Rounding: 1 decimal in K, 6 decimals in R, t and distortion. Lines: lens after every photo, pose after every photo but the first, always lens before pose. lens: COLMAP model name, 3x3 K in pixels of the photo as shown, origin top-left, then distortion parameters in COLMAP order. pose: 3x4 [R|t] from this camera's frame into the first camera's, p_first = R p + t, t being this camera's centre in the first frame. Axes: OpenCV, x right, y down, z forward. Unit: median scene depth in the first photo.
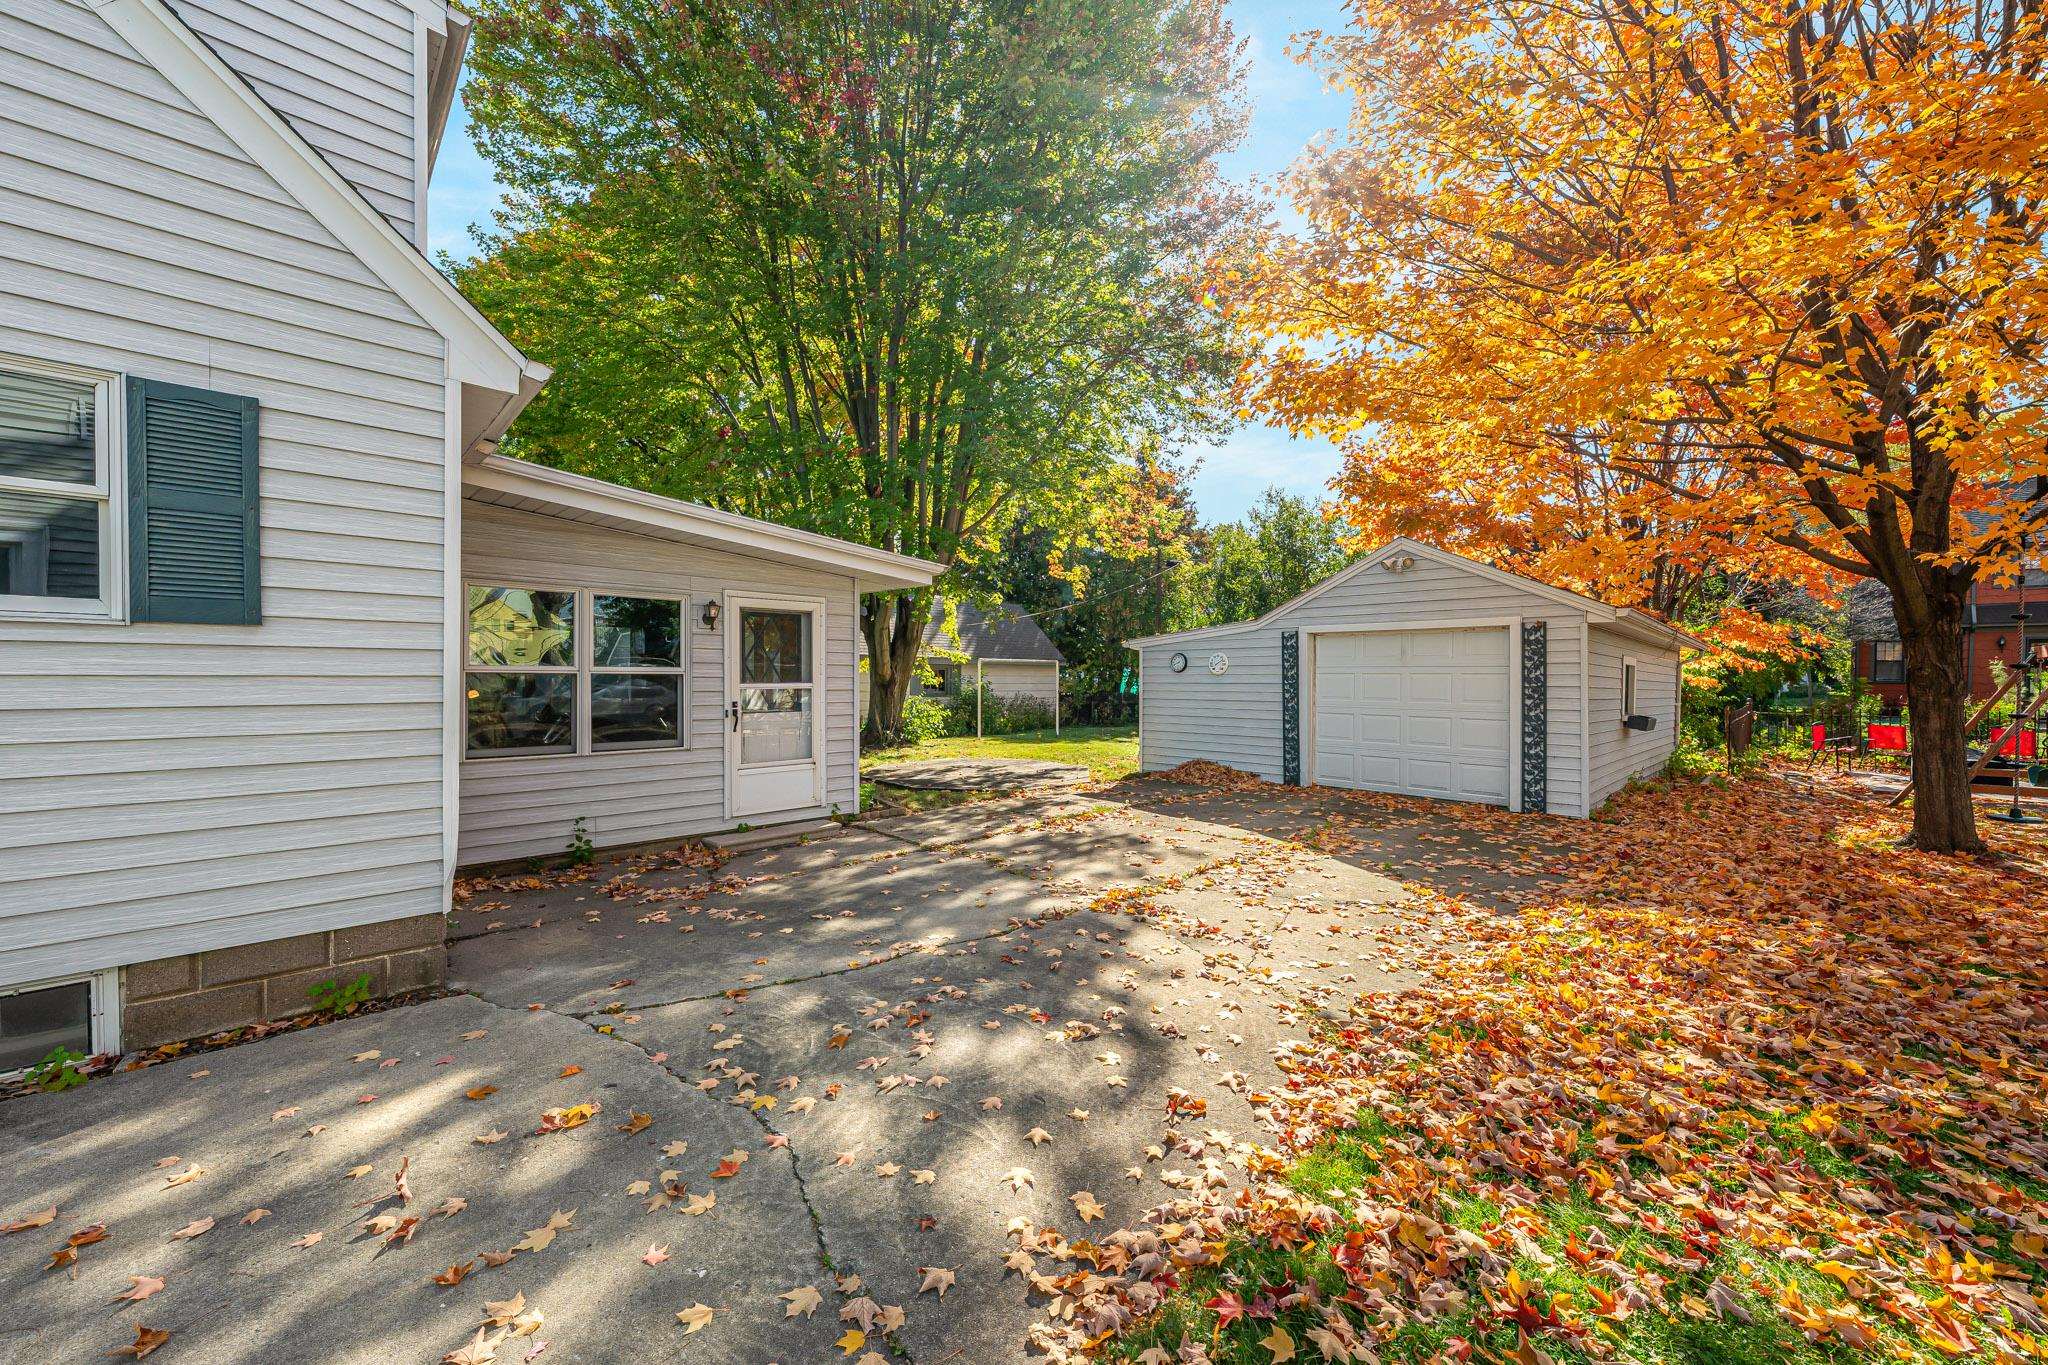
lens RADIAL K [[757.6, 0, 1024.0], [0, 757.6, 682.5], [0, 0, 1]] dist [0.000142, 0.000004]
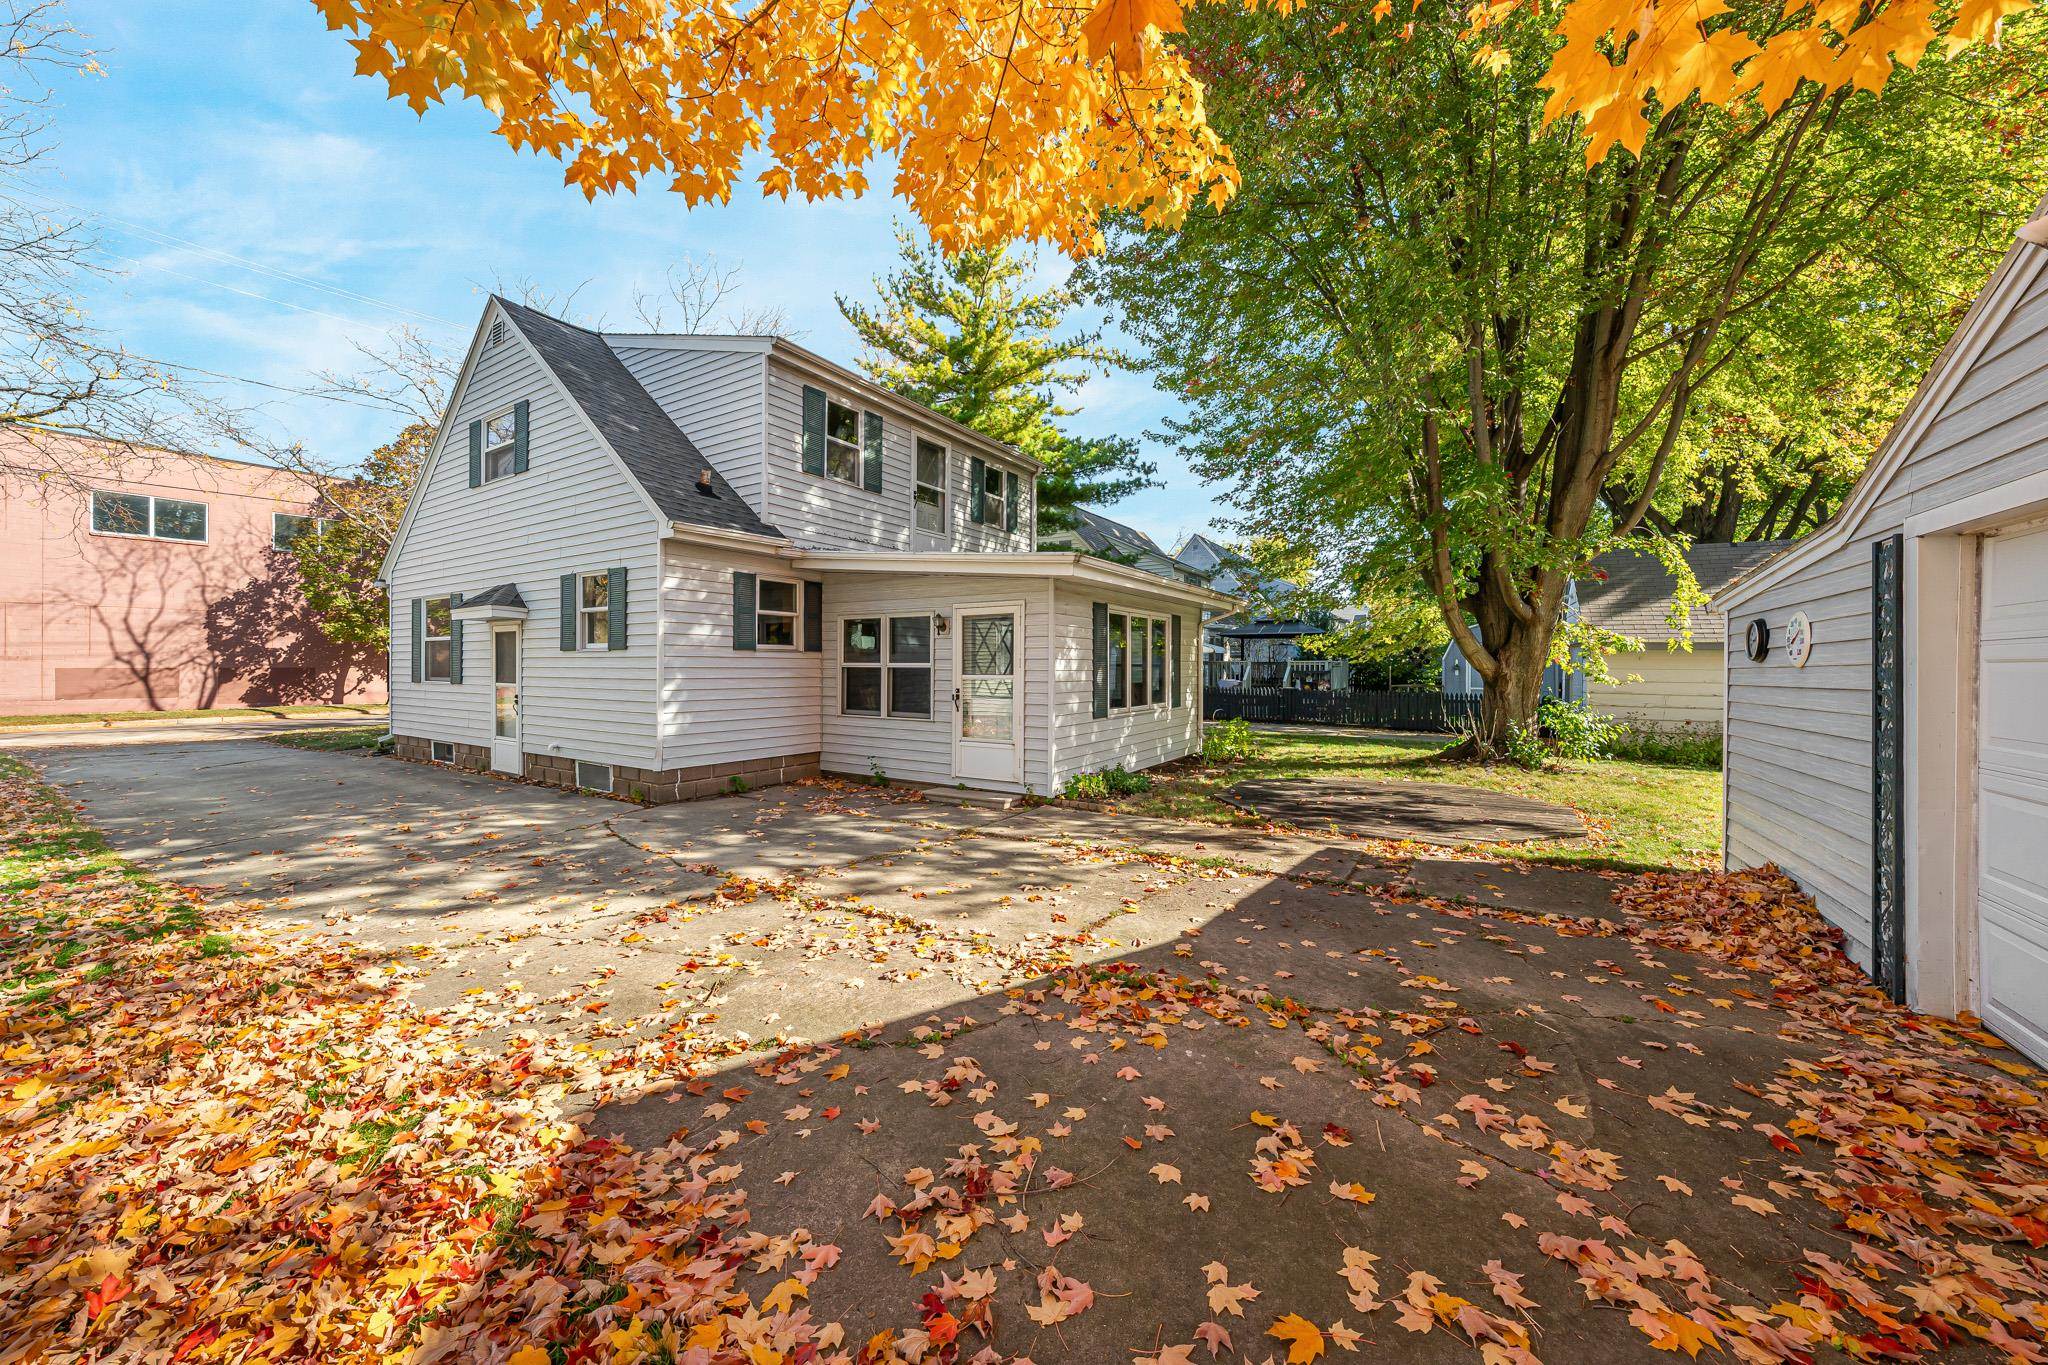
lens RADIAL K [[704.9, 0, 1024.0], [0, 704.9, 682.5], [0, 0, 1]] dist [-0.003956, -0.000088]
pose [[0.243060, 0.016693, -0.969868, 0.844726], [-0.009000, 0.999848, 0.014953, -0.004460], [0.969969, 0.005094, 0.243174, 0.836031]]
